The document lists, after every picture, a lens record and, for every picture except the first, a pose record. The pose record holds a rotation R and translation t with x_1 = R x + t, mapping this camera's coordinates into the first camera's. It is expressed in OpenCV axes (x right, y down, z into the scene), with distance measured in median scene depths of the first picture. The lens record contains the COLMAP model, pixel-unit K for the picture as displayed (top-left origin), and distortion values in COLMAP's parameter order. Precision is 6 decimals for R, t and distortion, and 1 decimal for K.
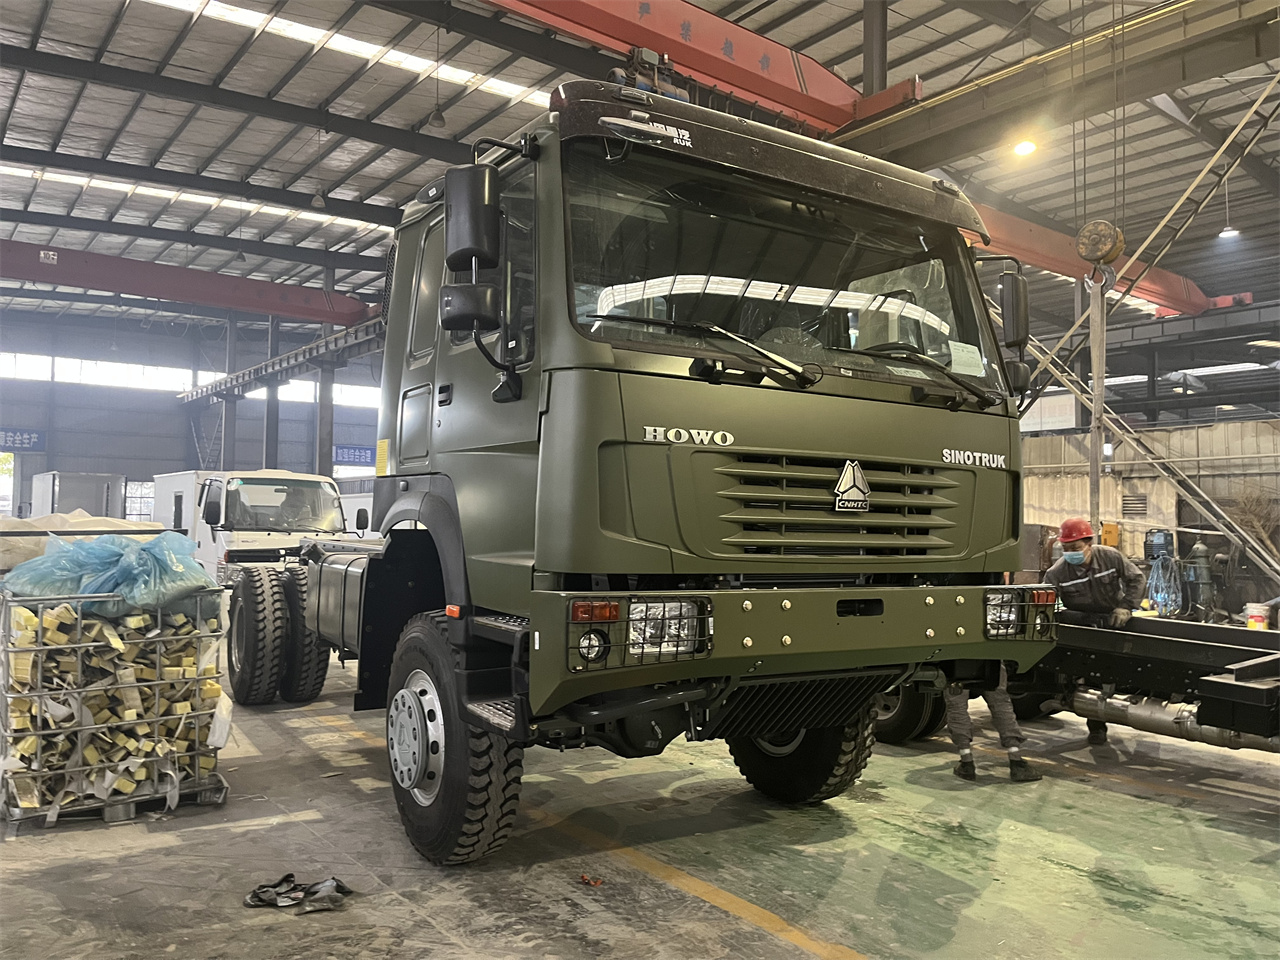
lens RADIAL K [[967.6, 0, 646.9], [0, 967.6, 485.2], [0, 0, 1]] dist [0.074867, -0.099058]
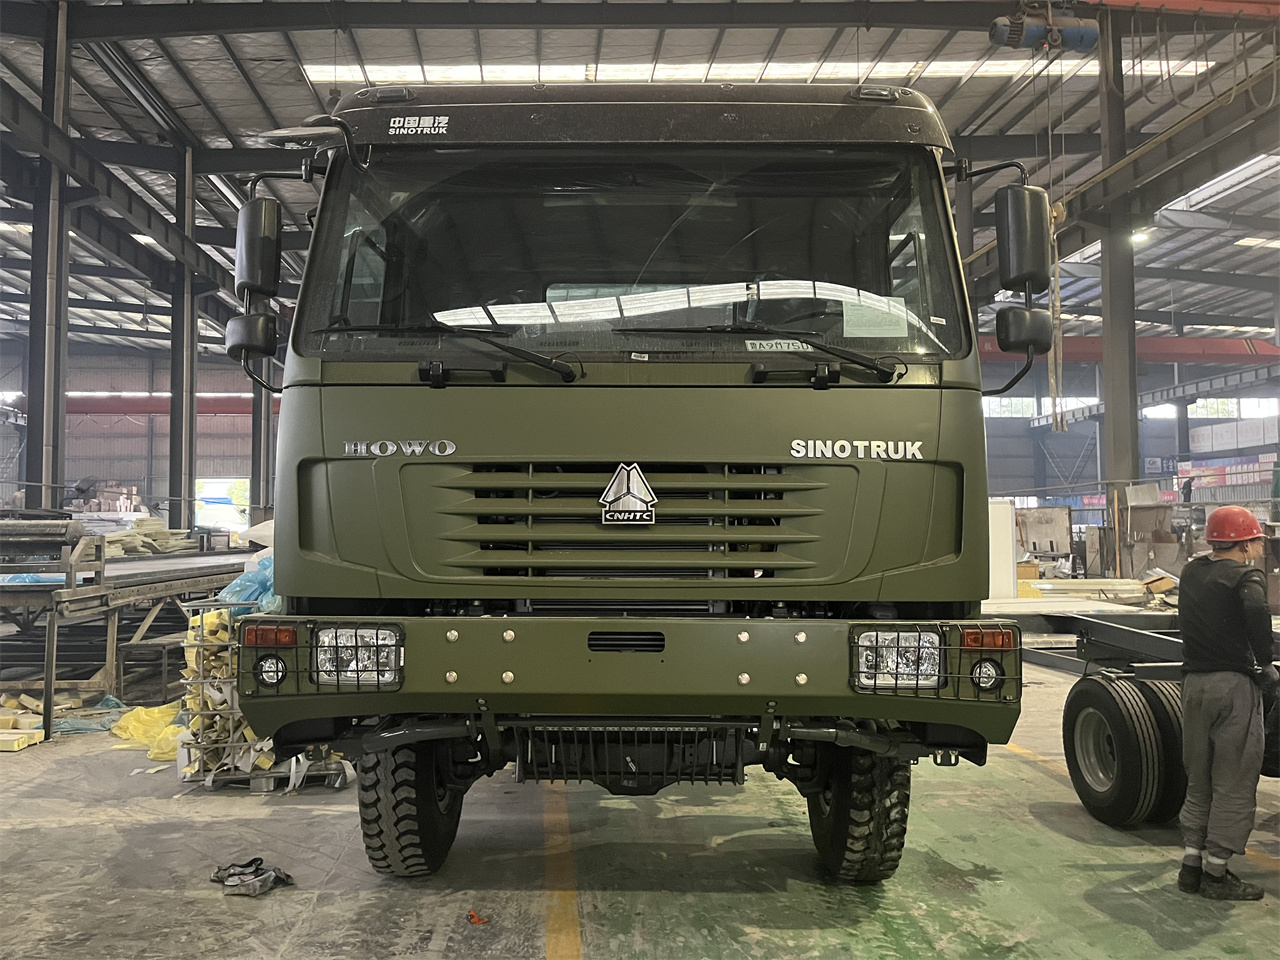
lens RADIAL K [[964.8, 0, 635.0], [0, 964.8, 483.3], [0, 0, 1]] dist [0.089949, -0.118633]
pose [[0.842804, -0.041573, -0.536612, 0.605269], [0.035927, 0.999134, -0.020979, 0.008649], [0.537020, -0.001597, 0.843568, 0.284264]]
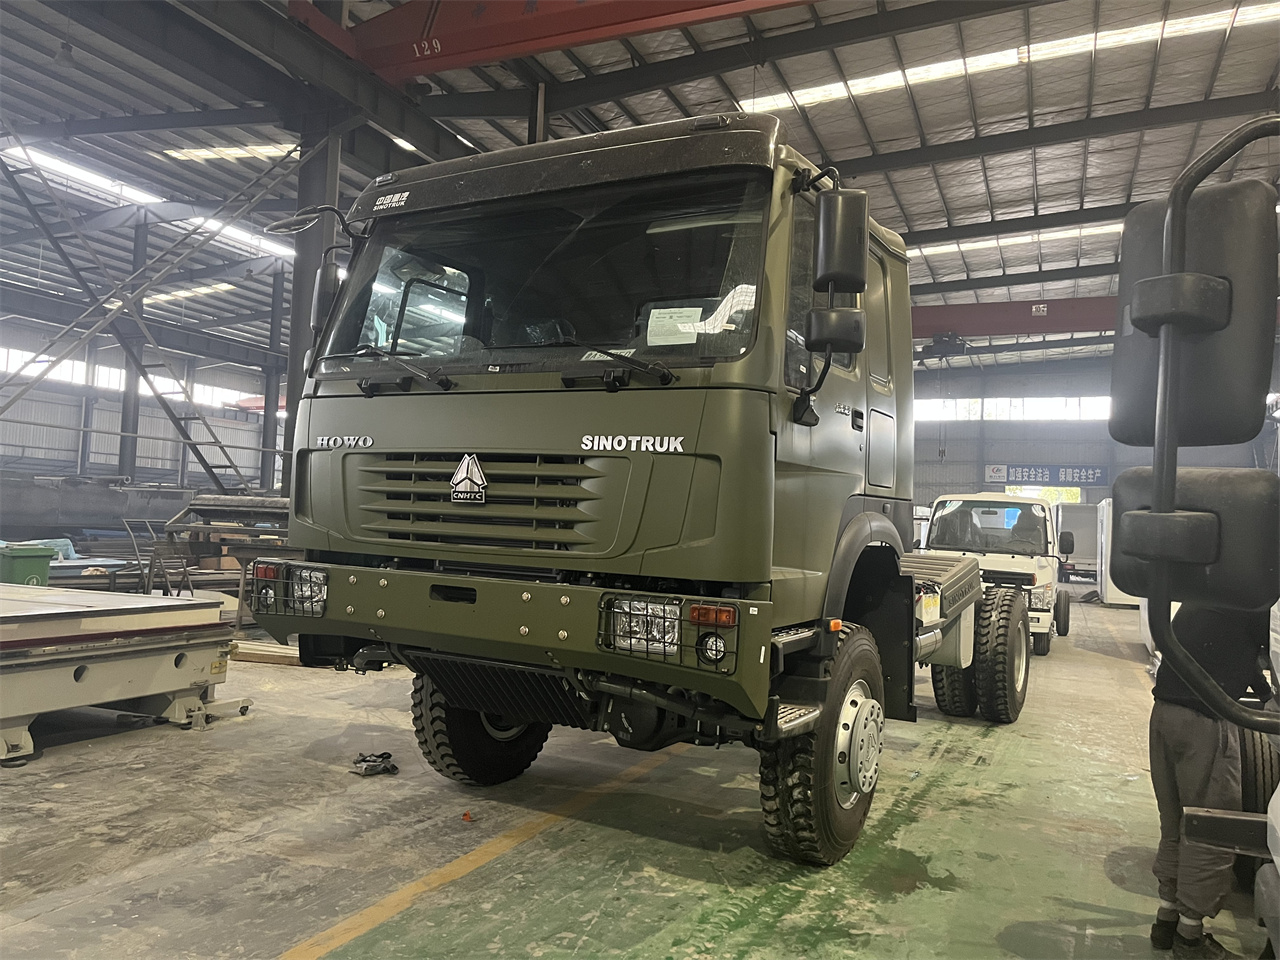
lens RADIAL K [[967.6, 0, 646.9], [0, 967.6, 485.2], [0, 0, 1]] dist [0.074867, -0.099058]
pose [[0.484438, -0.028871, -0.874349, 1.115871], [-0.002133, 0.999413, -0.034183, 0.039989], [0.874823, 0.018425, 0.484092, 0.610278]]
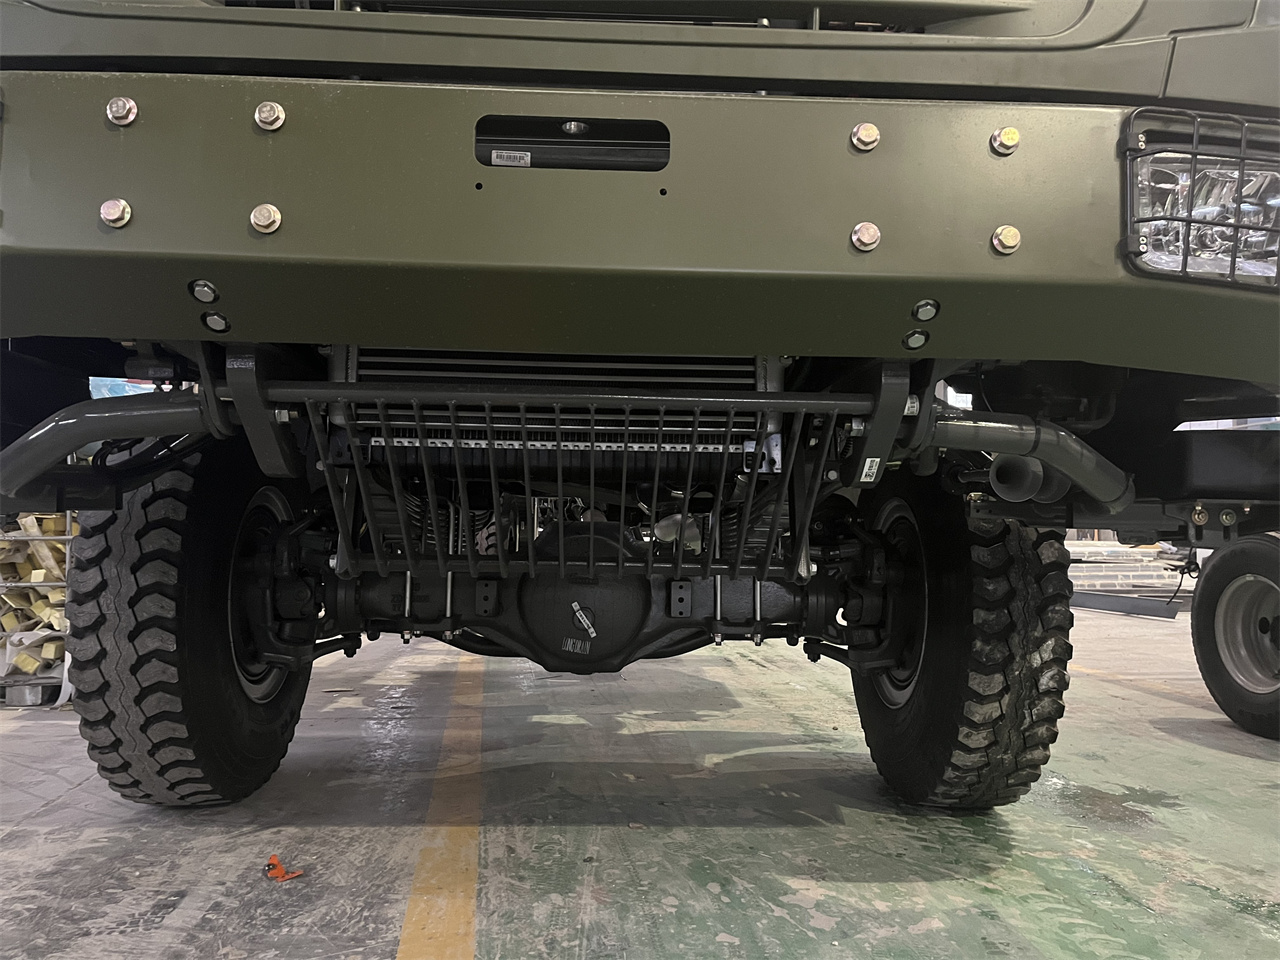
lens RADIAL K [[966.4, 0, 646.0], [0, 966.4, 477.7], [0, 0, 1]] dist [0.093527, -0.131734]
pose [[0.874426, -0.030038, -0.484228, 0.358098], [0.022275, 0.999515, -0.021778, 0.221921], [0.484647, 0.008257, 0.874671, 0.655695]]
